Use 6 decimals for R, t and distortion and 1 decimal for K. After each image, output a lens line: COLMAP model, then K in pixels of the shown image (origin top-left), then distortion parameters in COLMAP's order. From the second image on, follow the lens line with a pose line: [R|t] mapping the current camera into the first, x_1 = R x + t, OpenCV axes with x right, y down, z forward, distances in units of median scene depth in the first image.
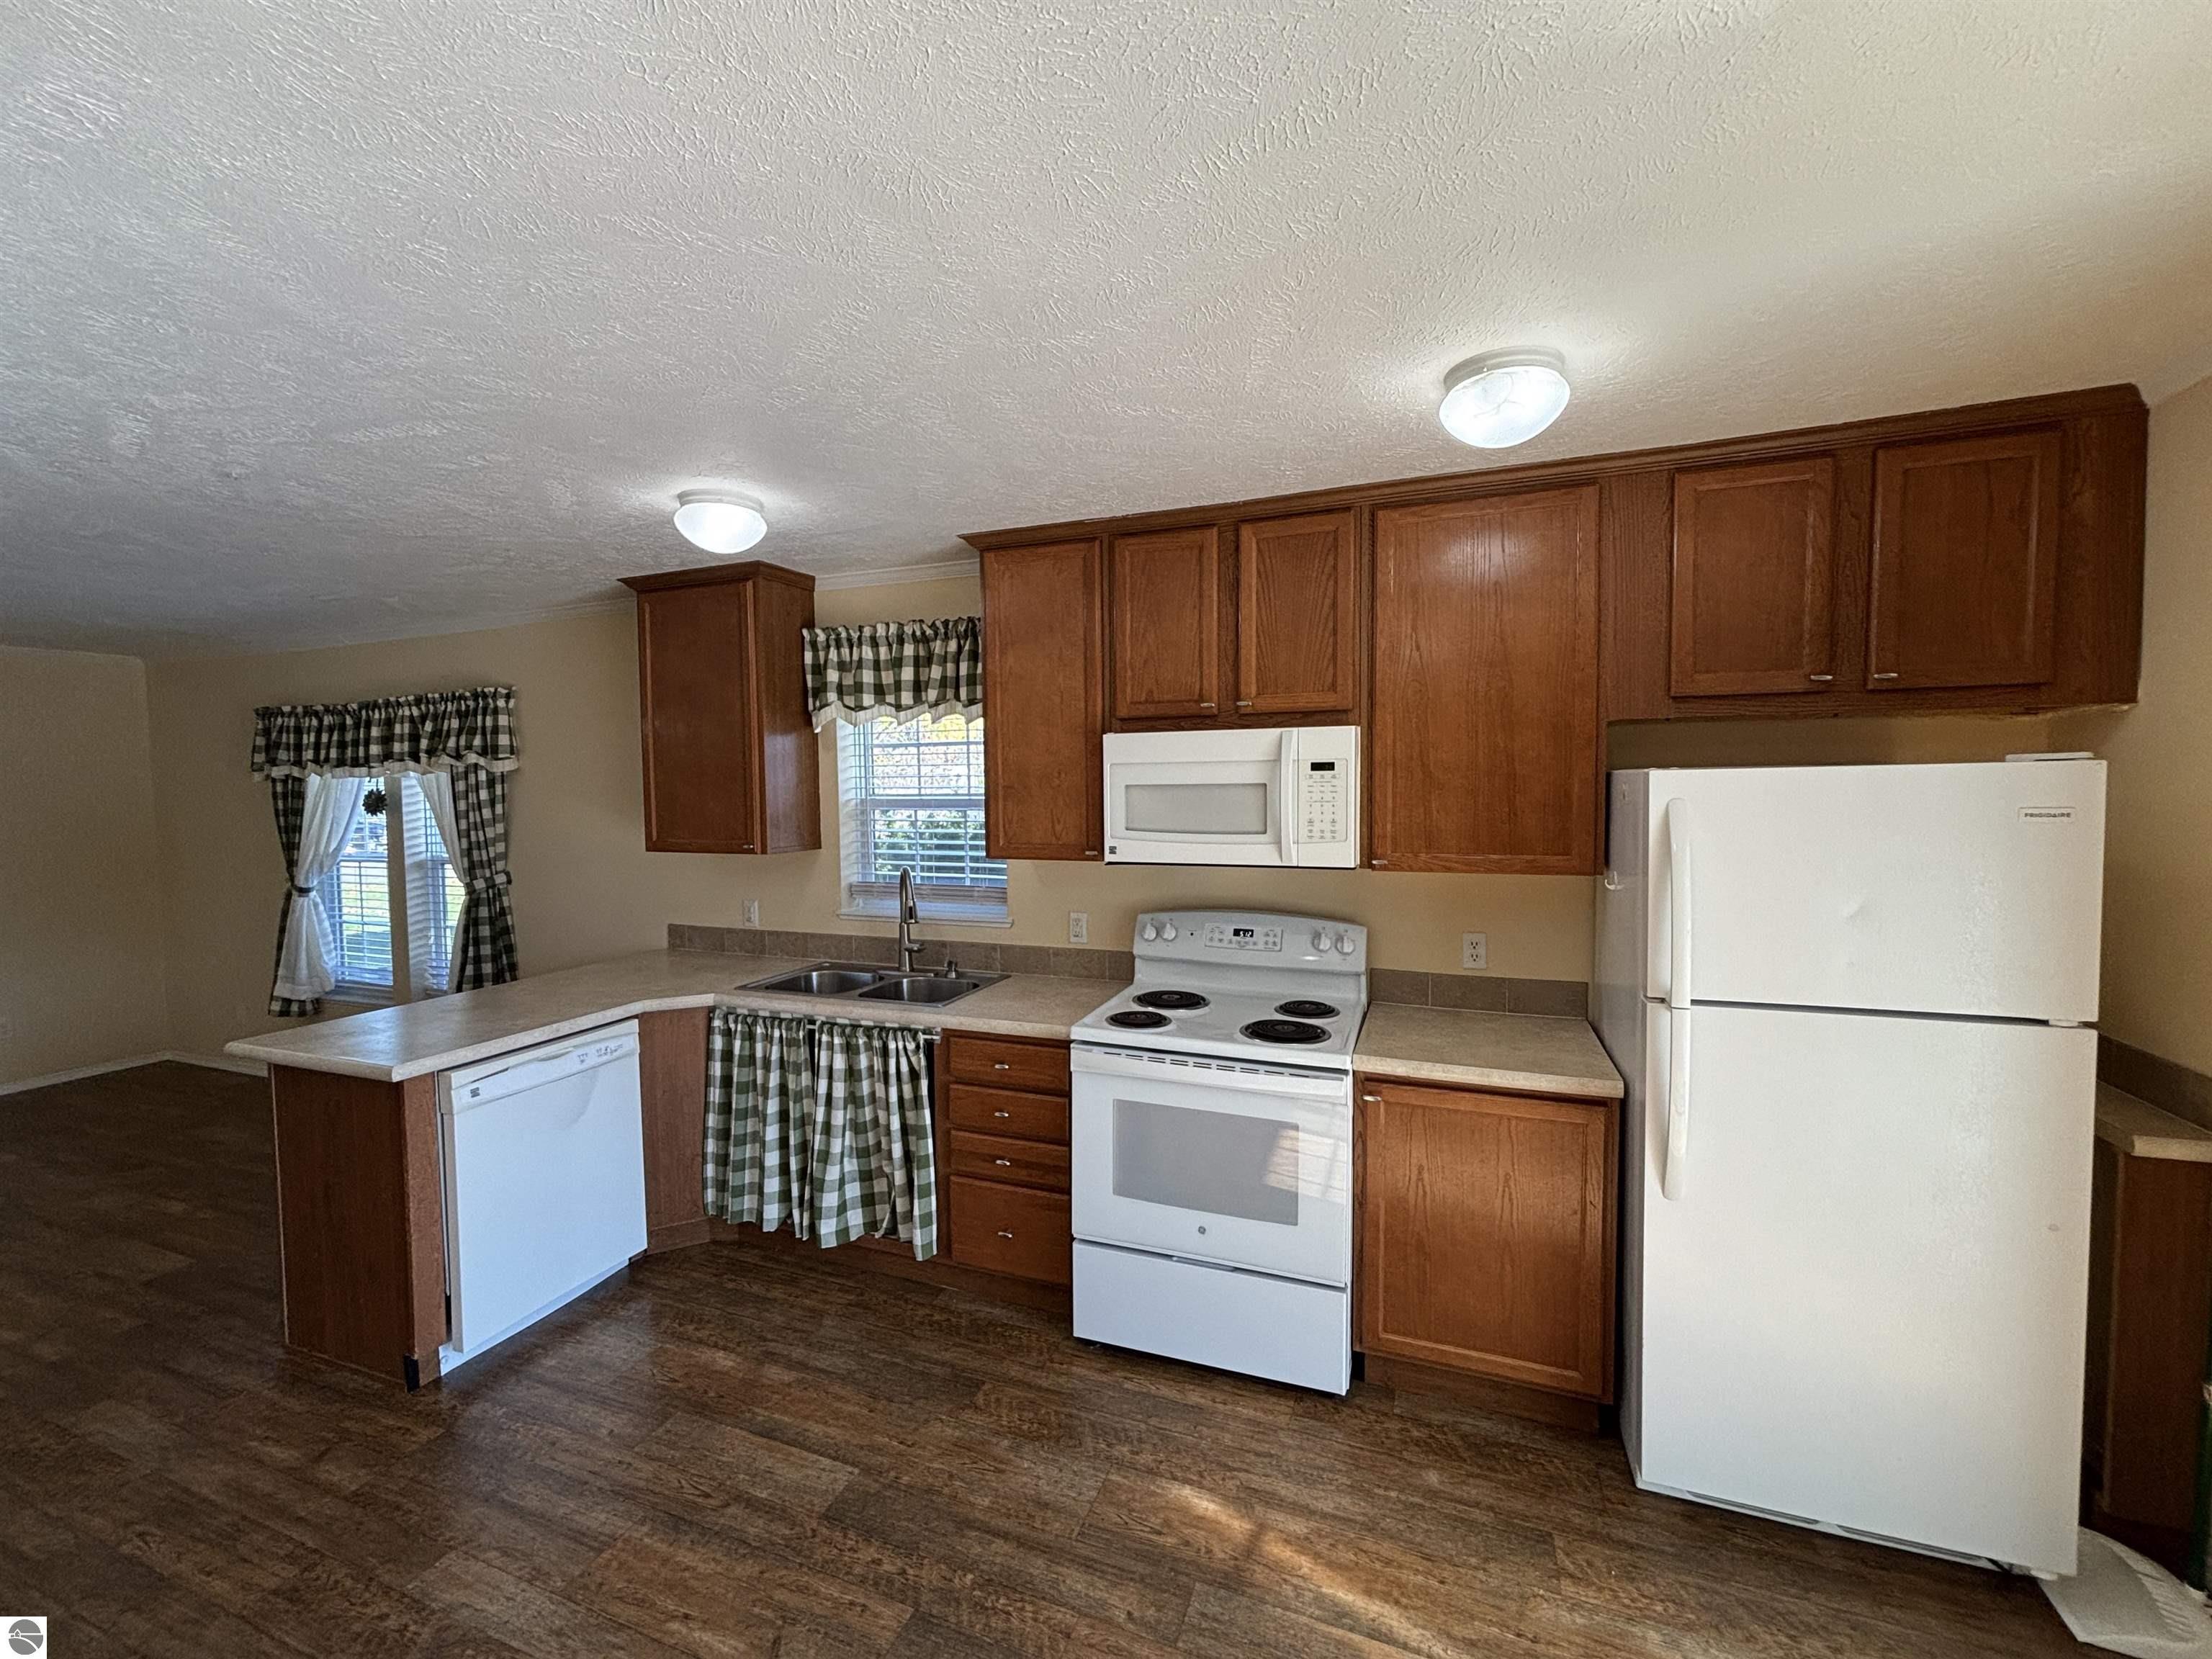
lens RADIAL K [[867.0, 0, 1106.0], [0, 867.0, 829.5], [0, 0, 1]] dist [-0.013000, -0.000116]
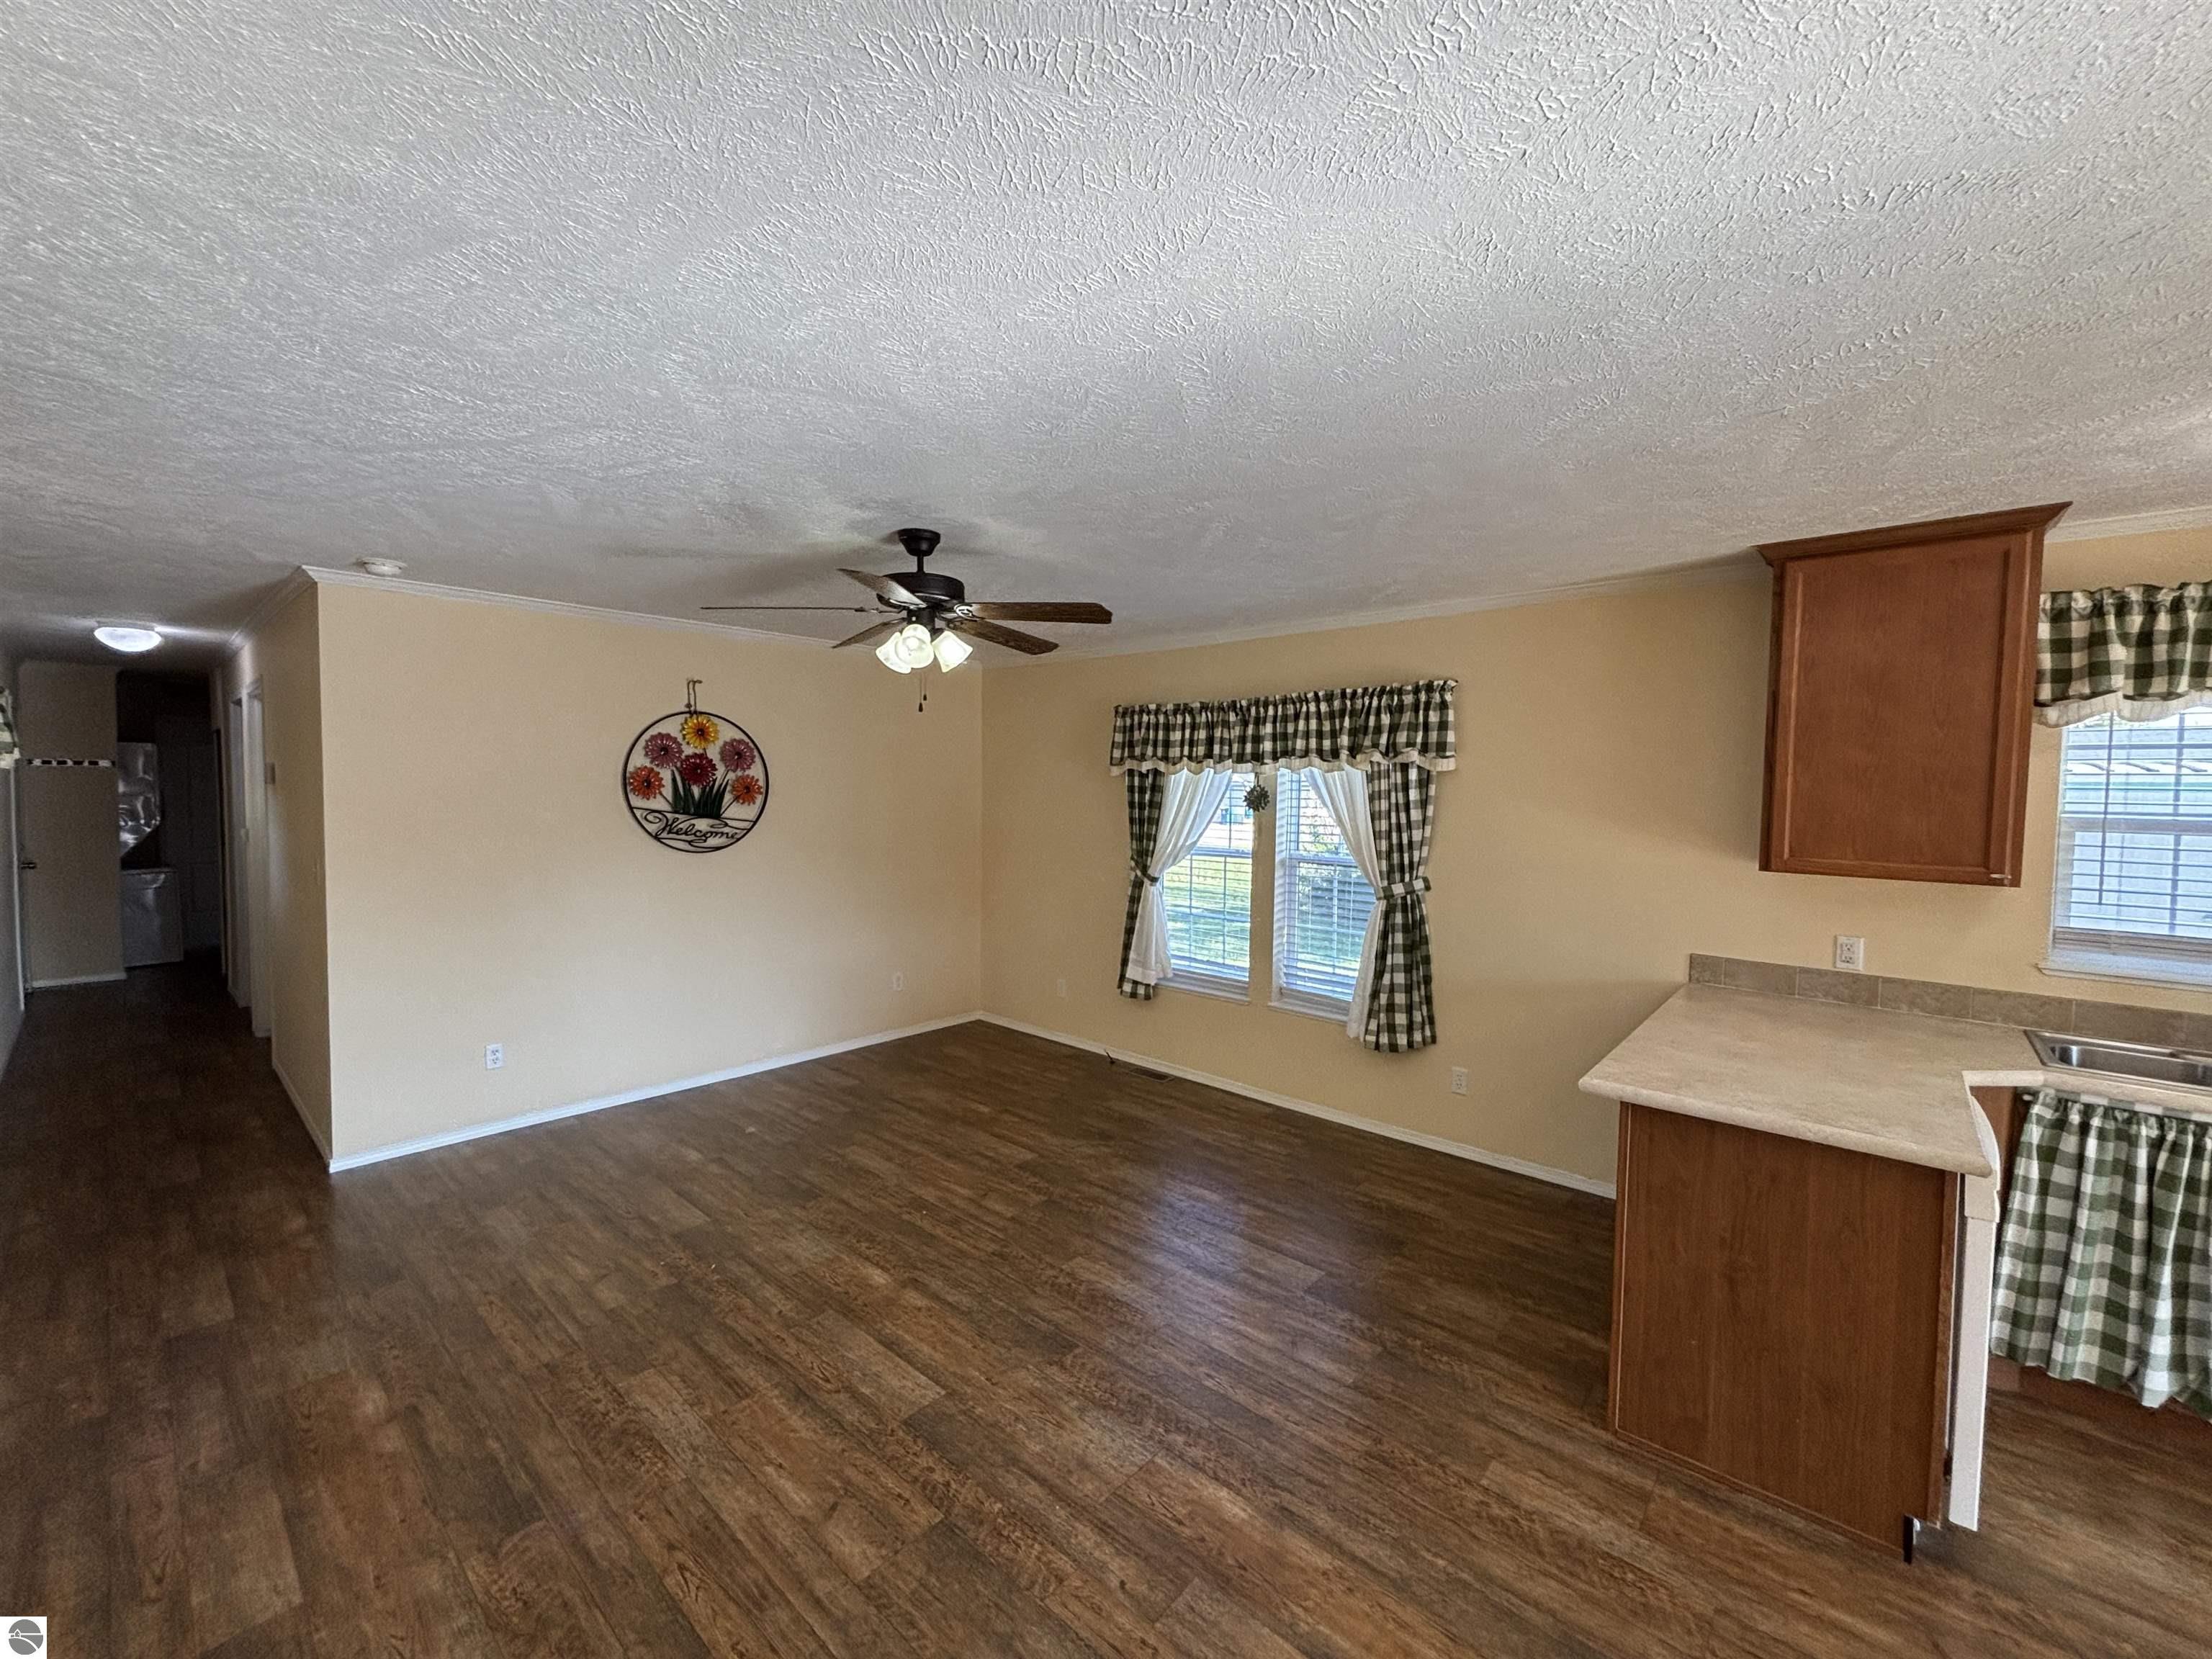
lens RADIAL K [[867.0, 0, 1106.0], [0, 867.0, 829.5], [0, 0, 1]] dist [-0.013000, -0.000116]
pose [[0.924062, 0.044181, -0.379681, -0.660283], [-0.046354, 0.998919, 0.003422, 0.009700], [0.379422, 0.014437, 0.925111, -0.005701]]
